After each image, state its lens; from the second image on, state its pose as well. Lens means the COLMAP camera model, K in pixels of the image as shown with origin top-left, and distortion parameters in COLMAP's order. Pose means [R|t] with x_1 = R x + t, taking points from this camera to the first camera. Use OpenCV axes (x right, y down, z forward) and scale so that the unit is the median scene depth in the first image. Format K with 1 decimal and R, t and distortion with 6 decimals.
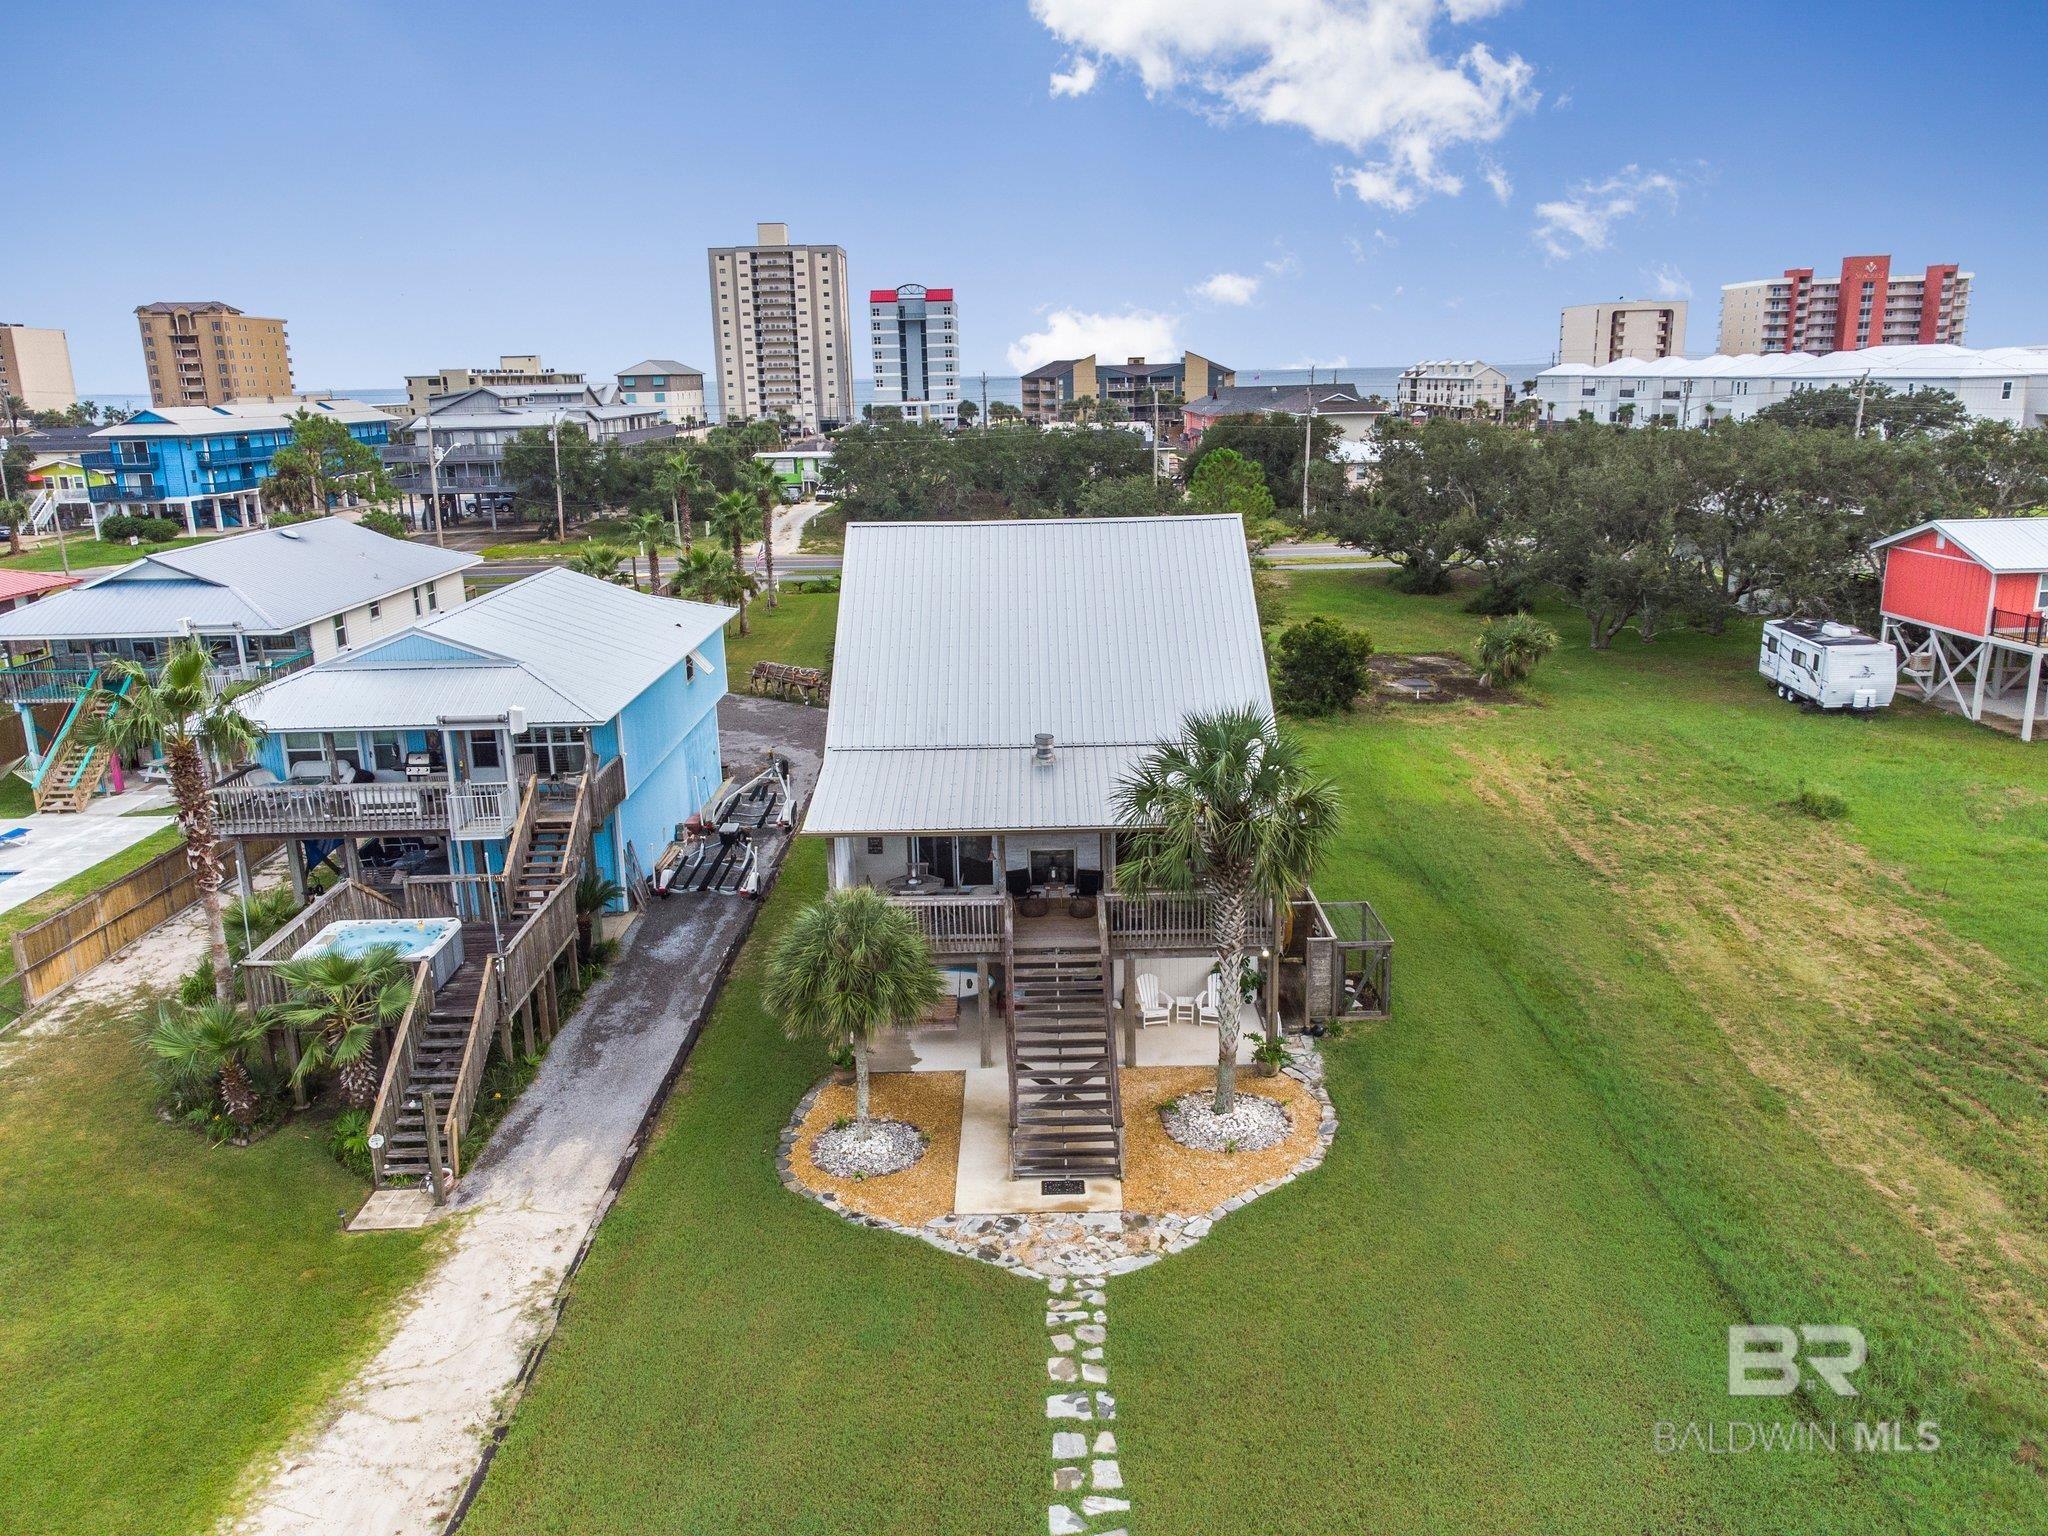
lens RADIAL K [[1530.7, 0, 1019.5], [0, 1530.7, 762.7], [0, 0, 1]] dist [0.012225, 0.002576]
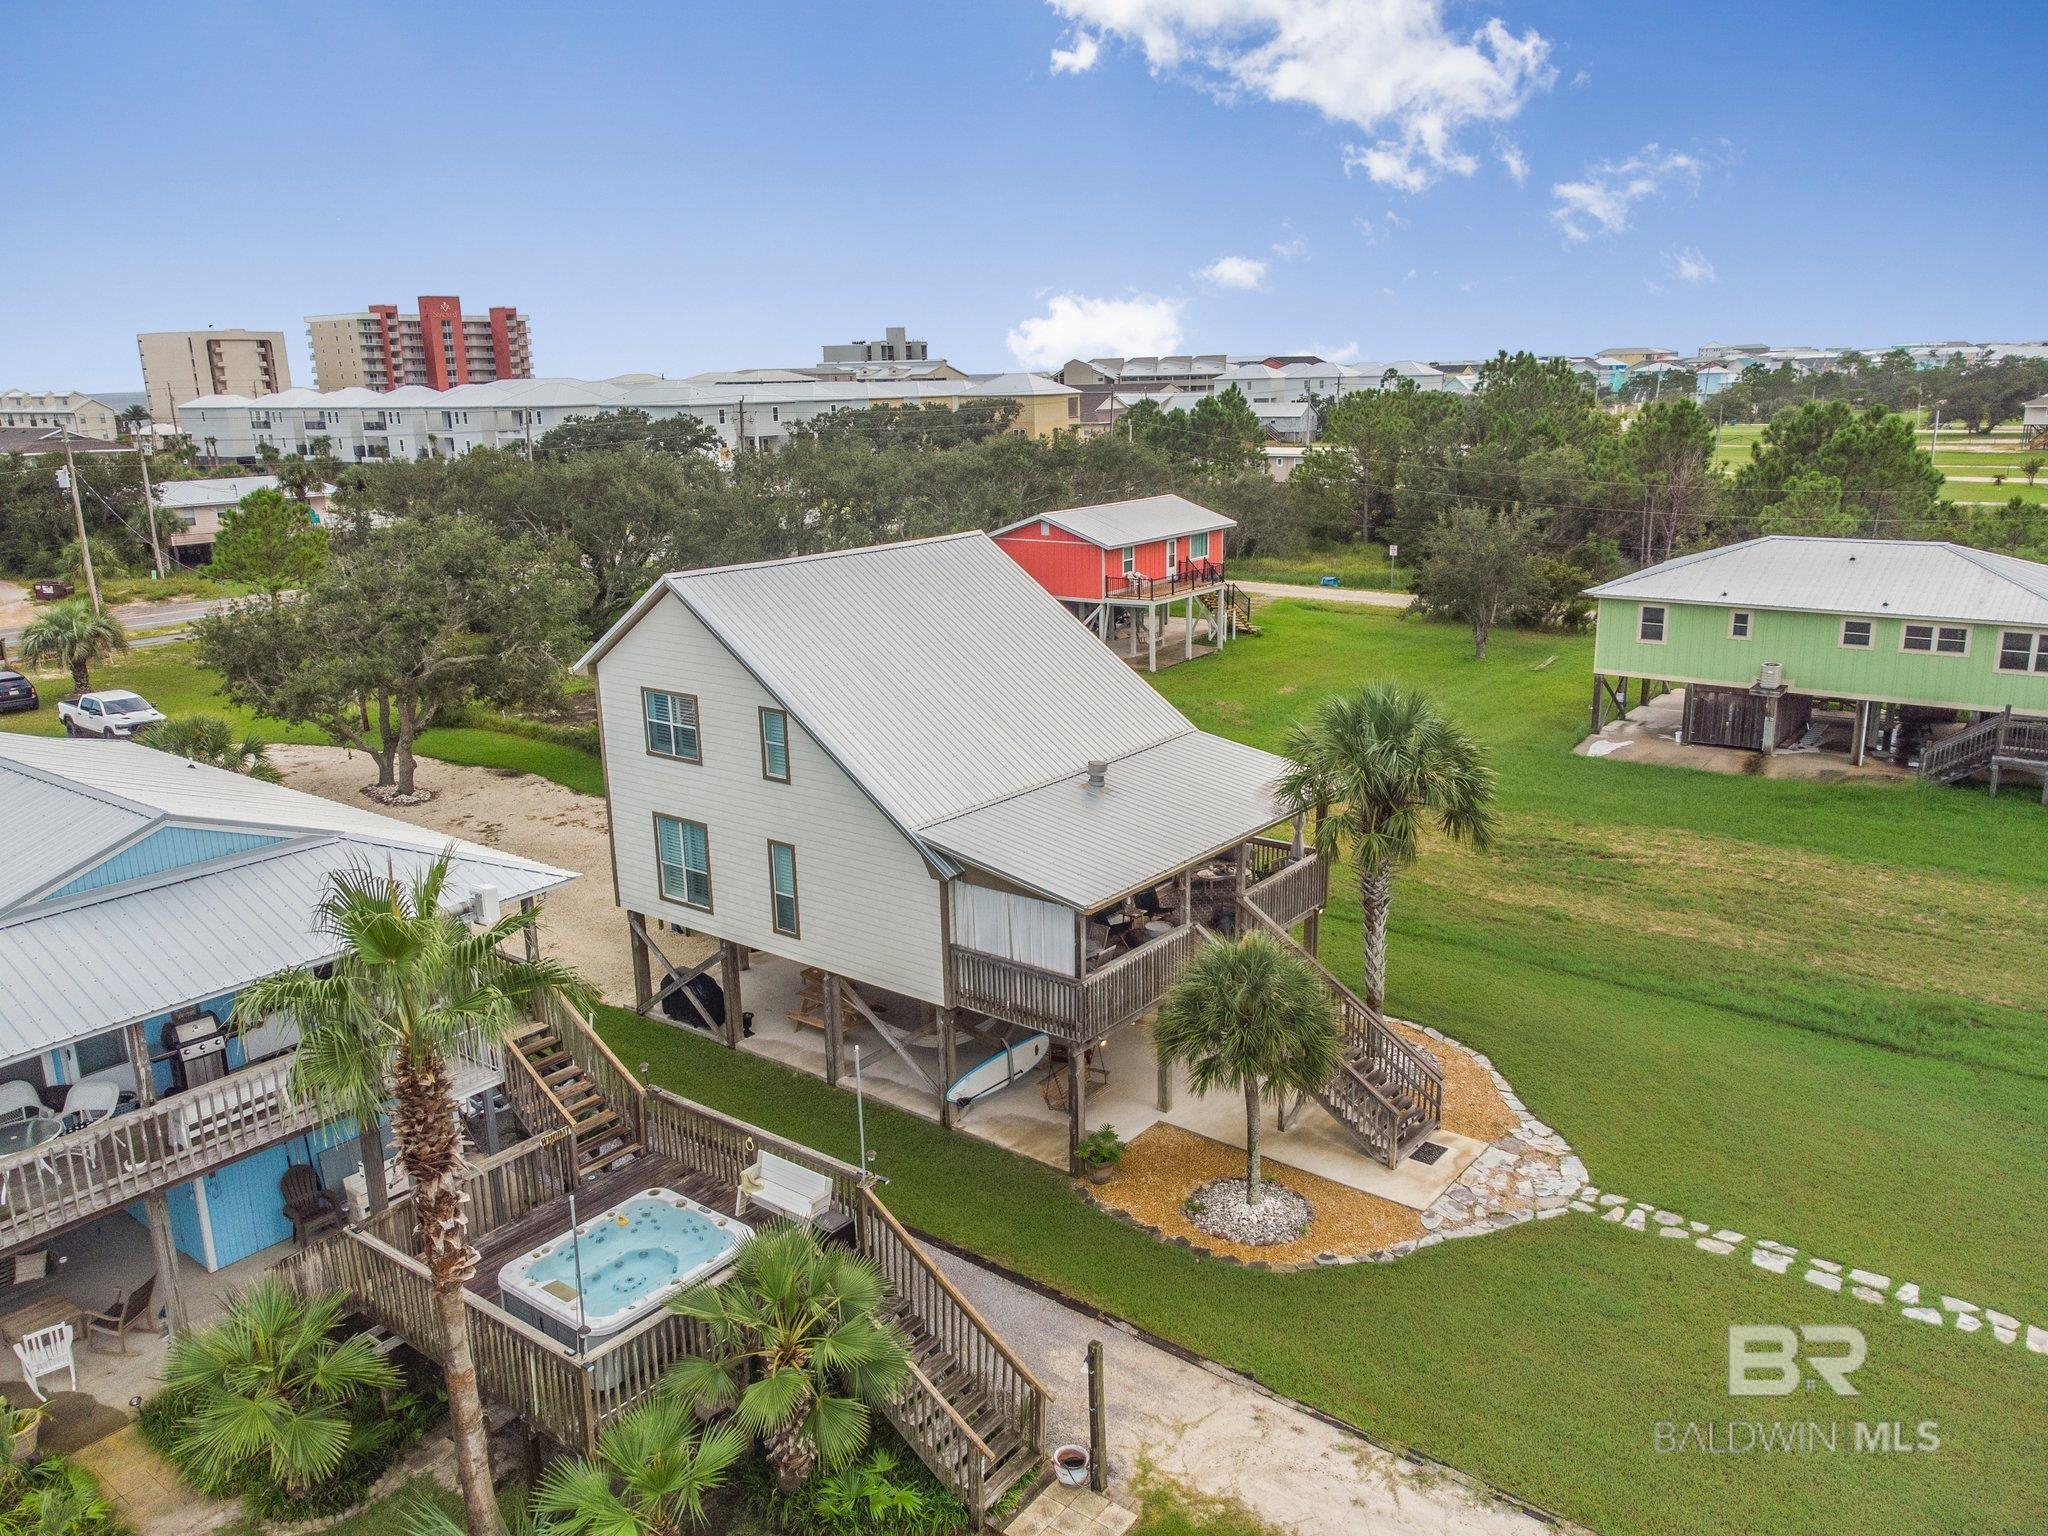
lens RADIAL K [[1530.7, 0, 1028.0], [0, 1530.7, 766.5], [0, 0, 1]] dist [0.012225, 0.002576]
pose [[0.615450, -0.187841, 0.765465, -0.404721], [0.202020, 0.976337, 0.077159, -0.053484], [-0.761846, 0.107152, 0.638835, 0.229277]]
